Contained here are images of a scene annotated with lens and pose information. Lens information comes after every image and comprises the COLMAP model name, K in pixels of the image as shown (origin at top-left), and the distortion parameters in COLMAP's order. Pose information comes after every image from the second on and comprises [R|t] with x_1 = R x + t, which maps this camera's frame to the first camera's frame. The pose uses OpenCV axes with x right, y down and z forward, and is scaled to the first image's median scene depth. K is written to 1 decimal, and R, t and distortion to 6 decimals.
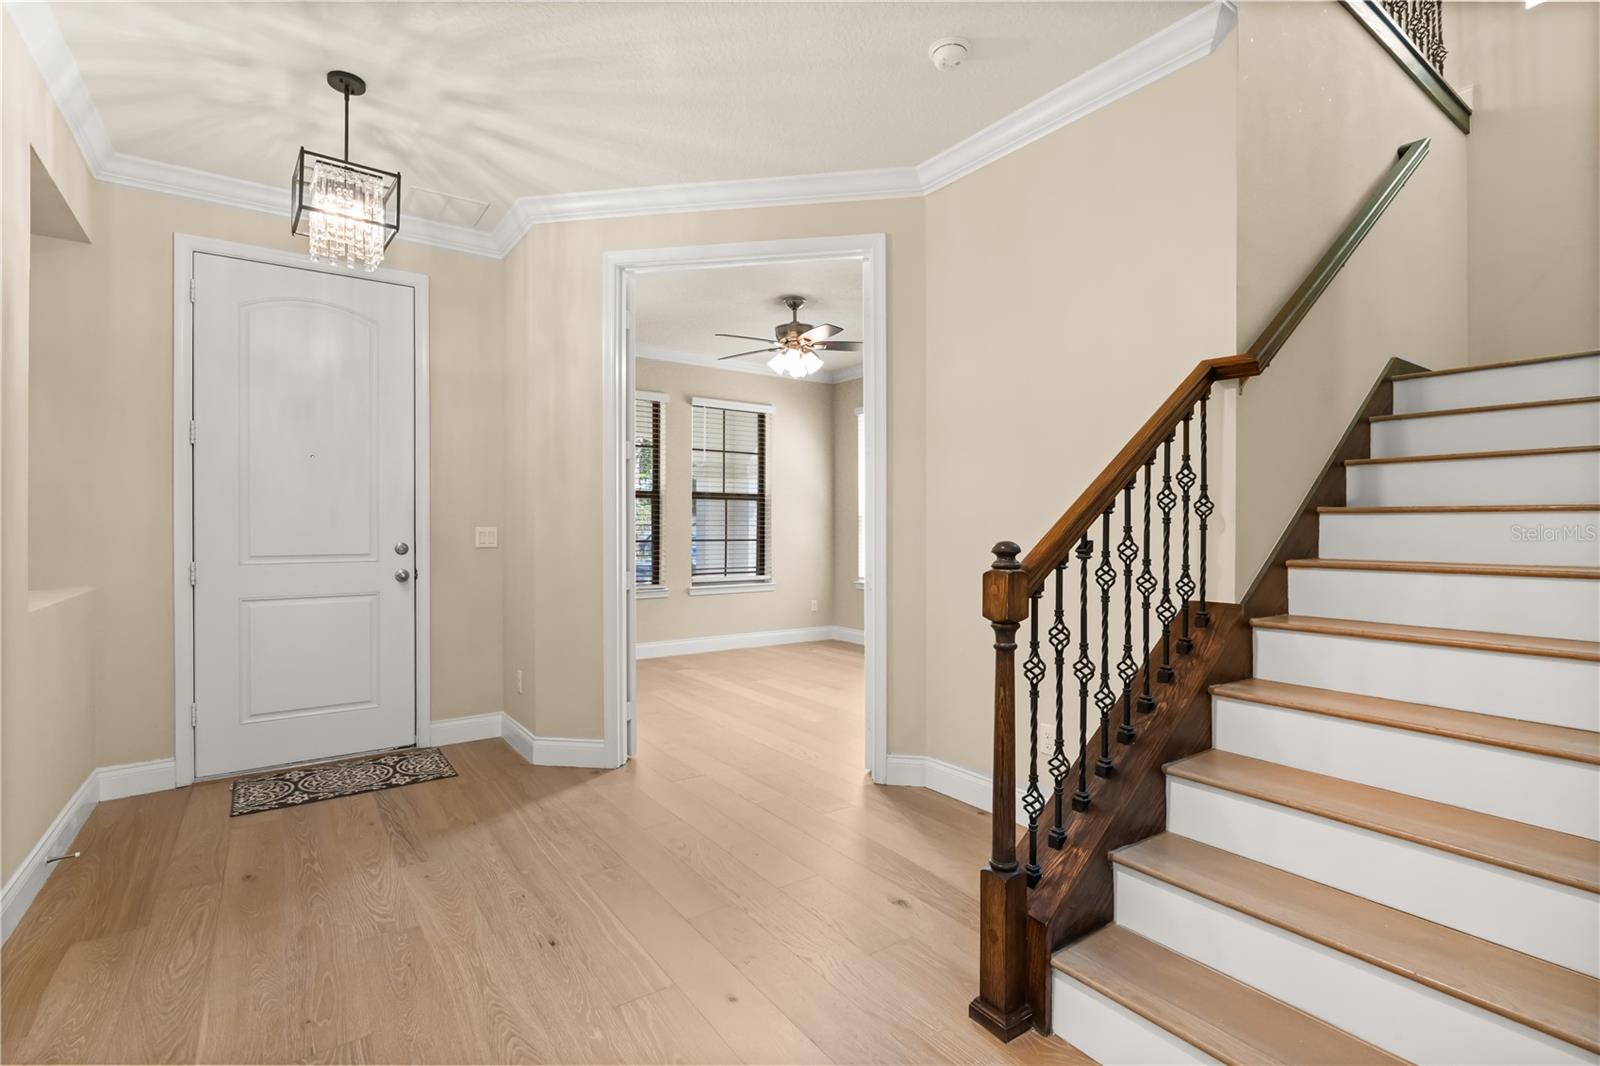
lens RADIAL K [[722.2, 0, 771.2], [0, 722.2, 524.9], [0, 0, 1]] dist [-0.010224, 0.004402]
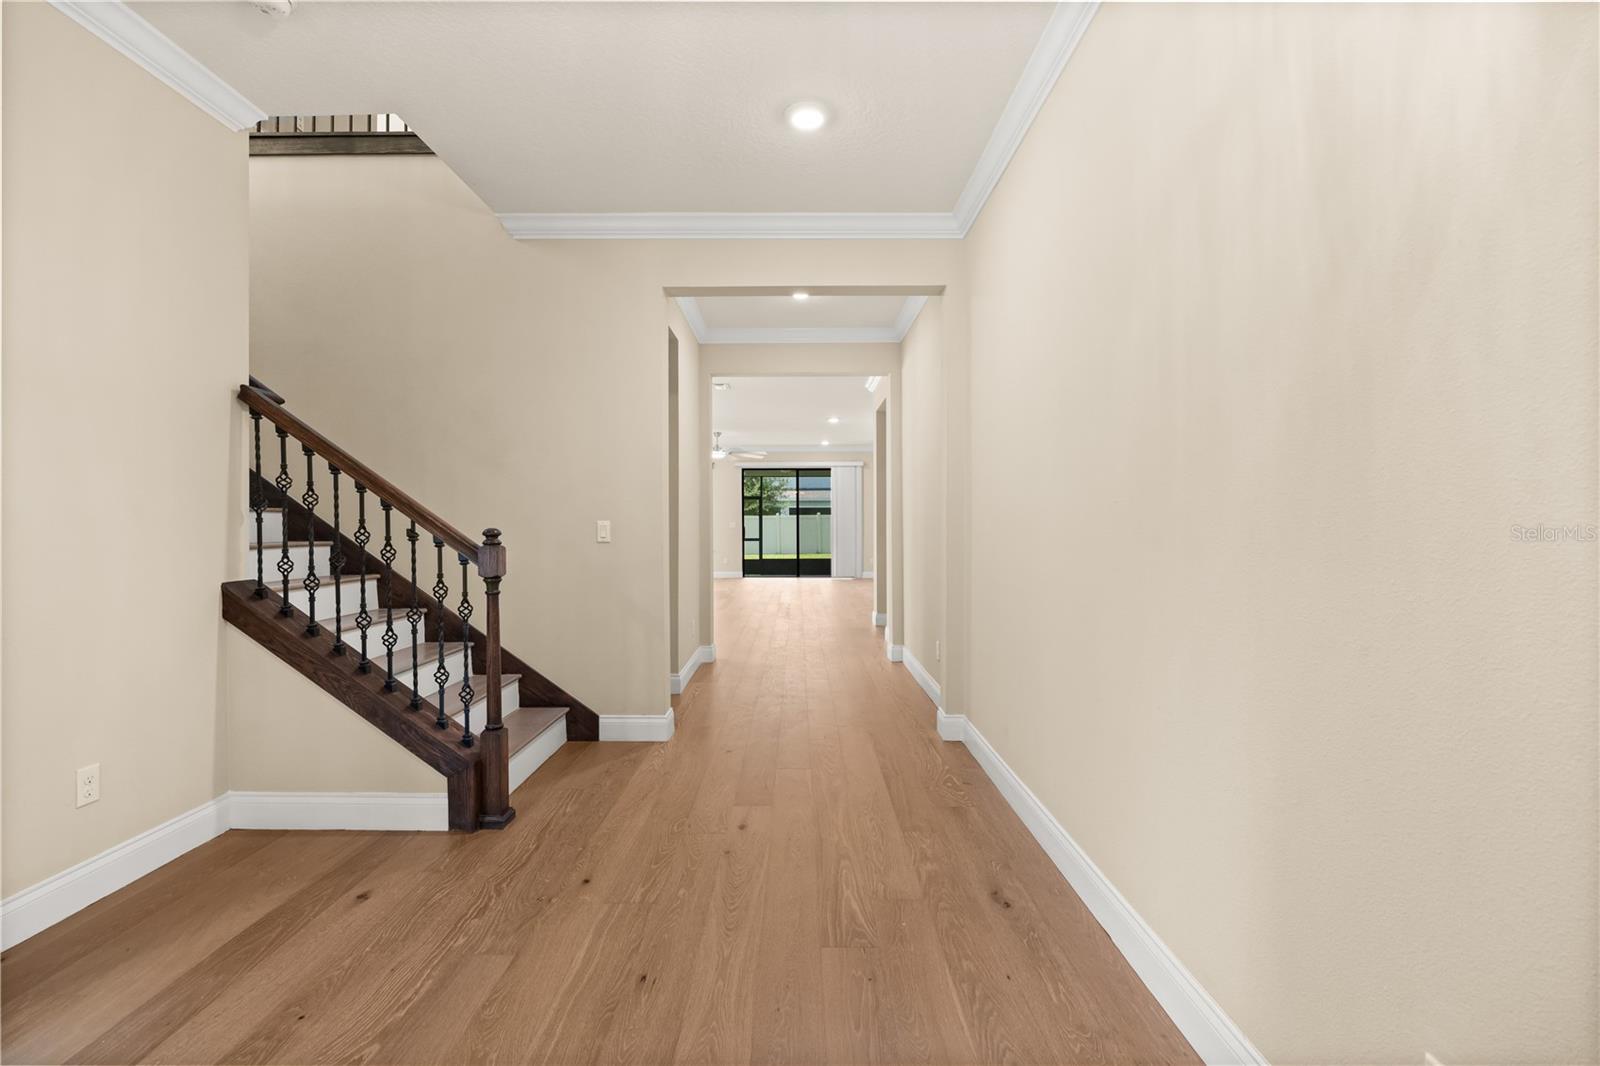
lens RADIAL K [[722.2, 0, 801.9], [0, 722.2, 530.1], [0, 0, 1]] dist [-0.010224, 0.004402]
pose [[-0.821513, -0.003904, 0.570176, -0.846494], [0.001192, 0.999963, 0.008564, 0.010696], [-0.570188, 0.007715, -0.821478, 1.398831]]
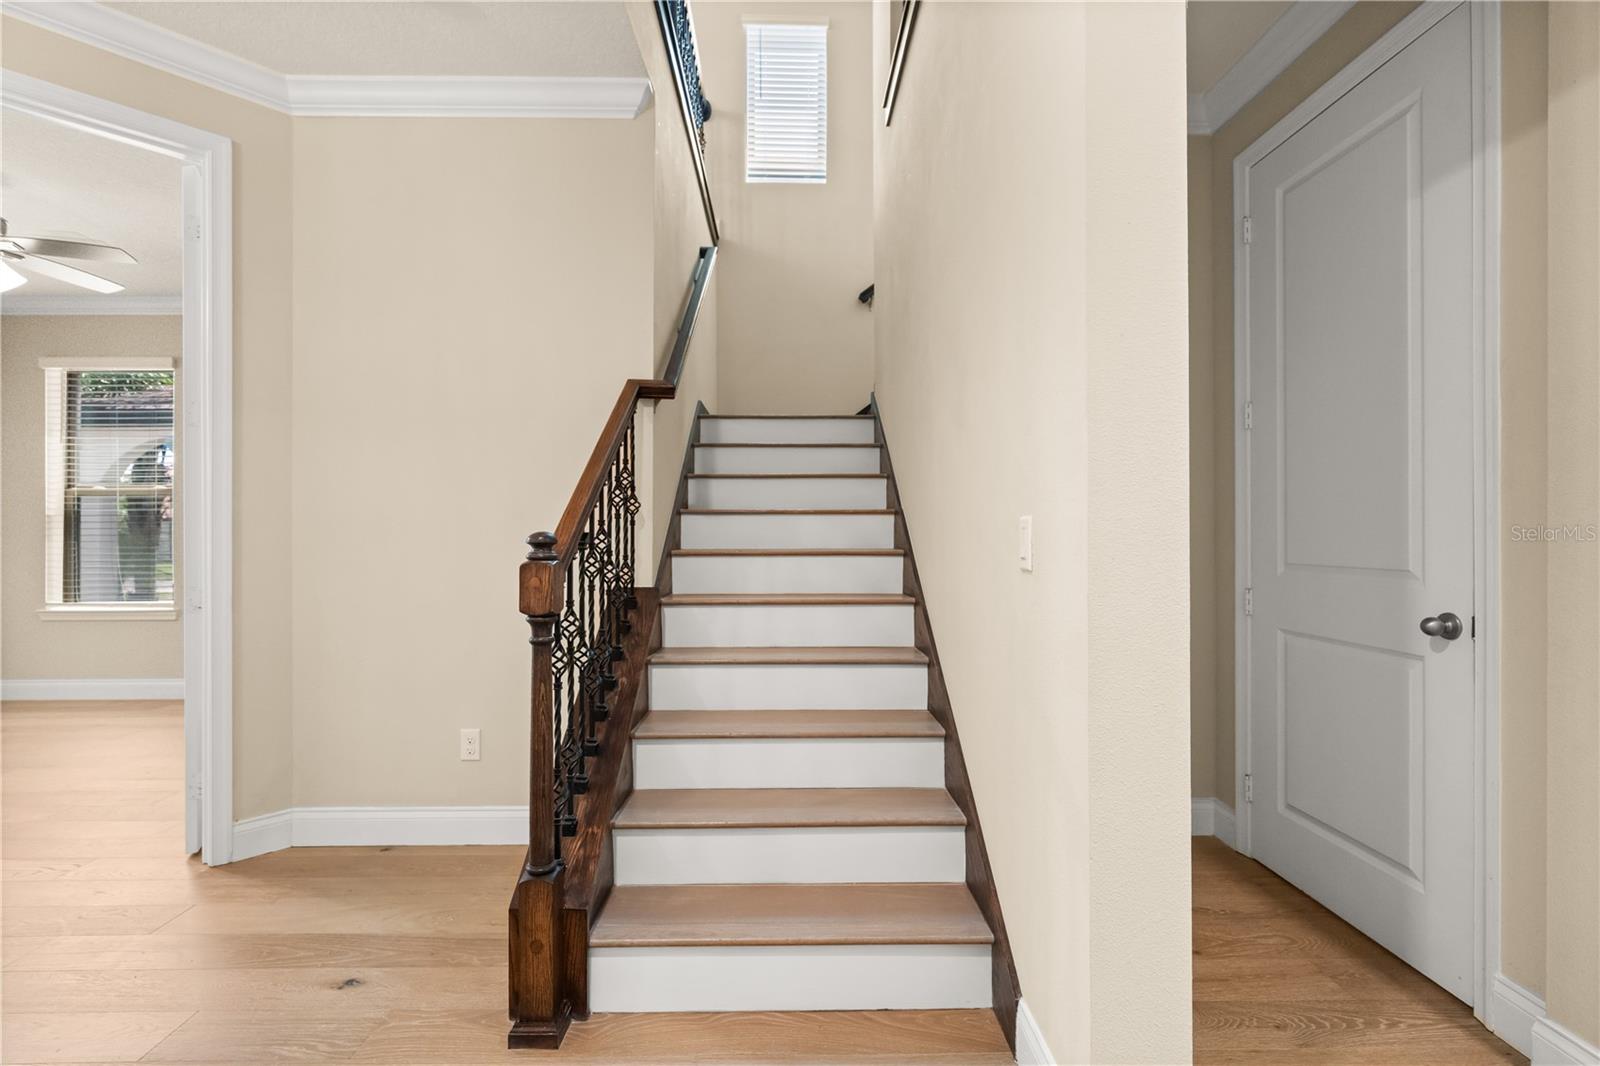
lens RADIAL K [[722.2, 0, 783.9], [0, 722.2, 526.2], [0, 0, 1]] dist [-0.010224, 0.004402]
pose [[0.562066, 0.007801, 0.827056, -0.214374], [-0.001456, 0.999963, -0.008442, 0.016908], [-0.827091, 0.003541, 0.562057, 0.138787]]
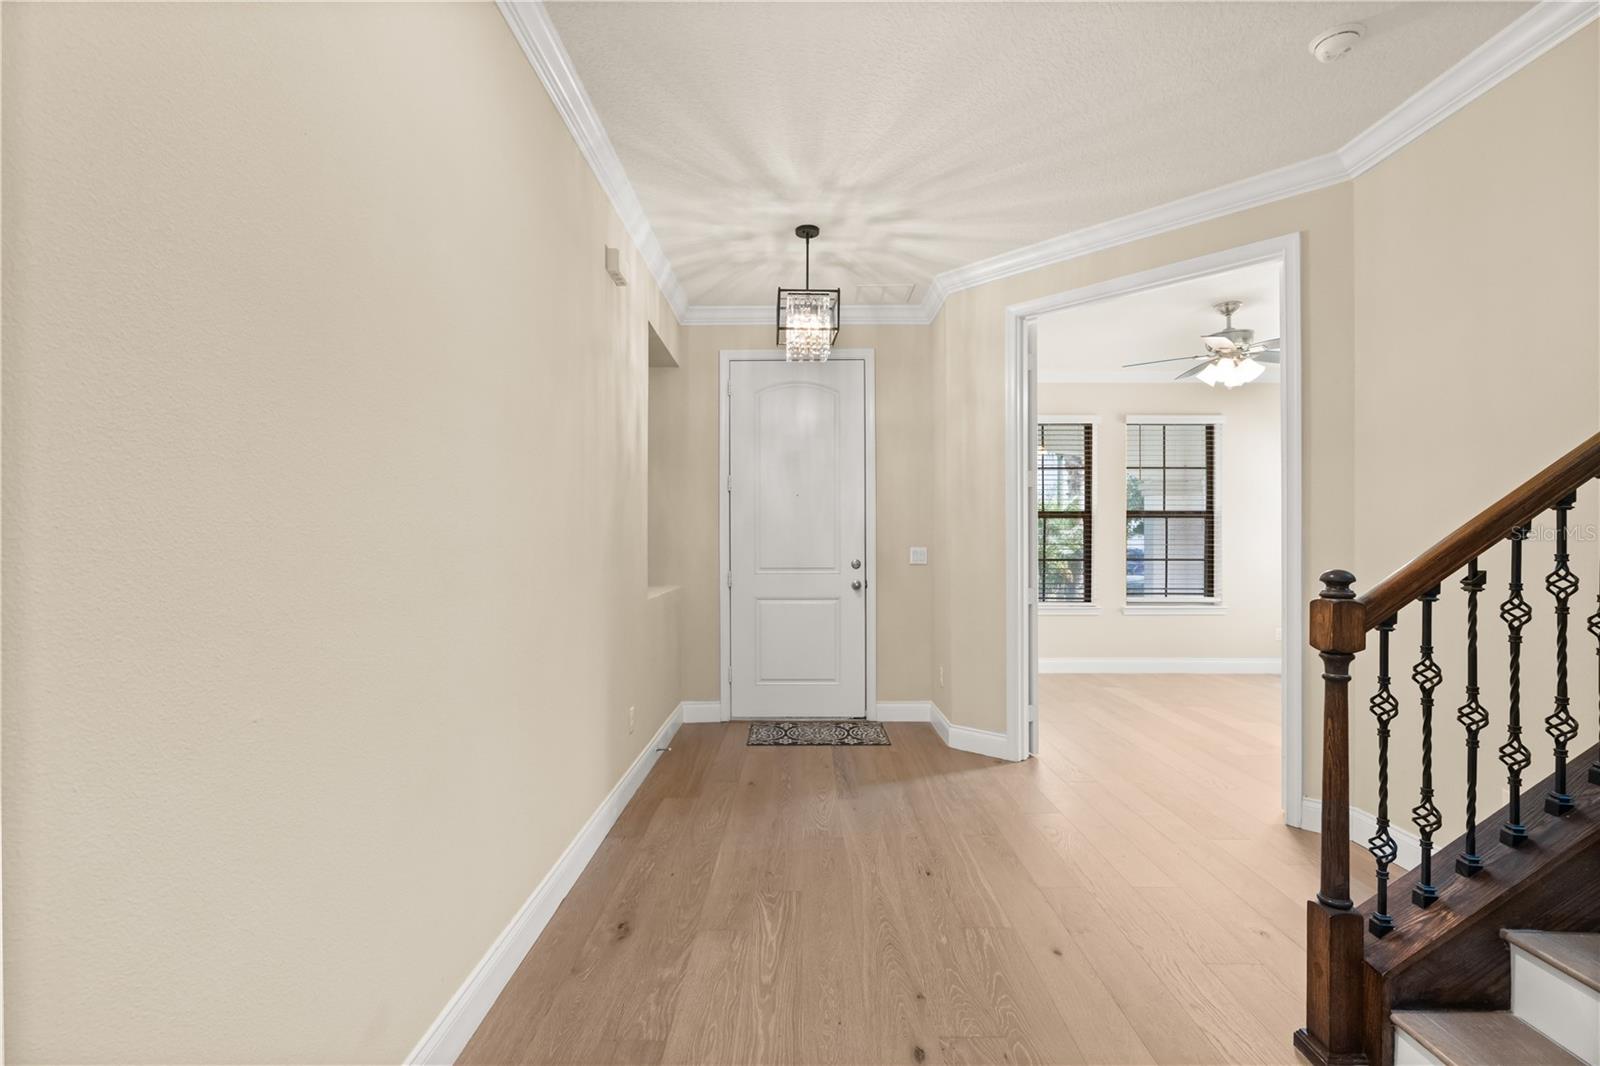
lens RADIAL K [[722.2, 0, 793.5], [0, 722.2, 534.9], [0, 0, 1]] dist [-0.010224, 0.004402]
pose [[0.809566, -0.006581, -0.586992, 0.221629], [0.002765, 0.999969, -0.007399, -0.014070], [0.587022, 0.004367, 0.809559, -0.160680]]
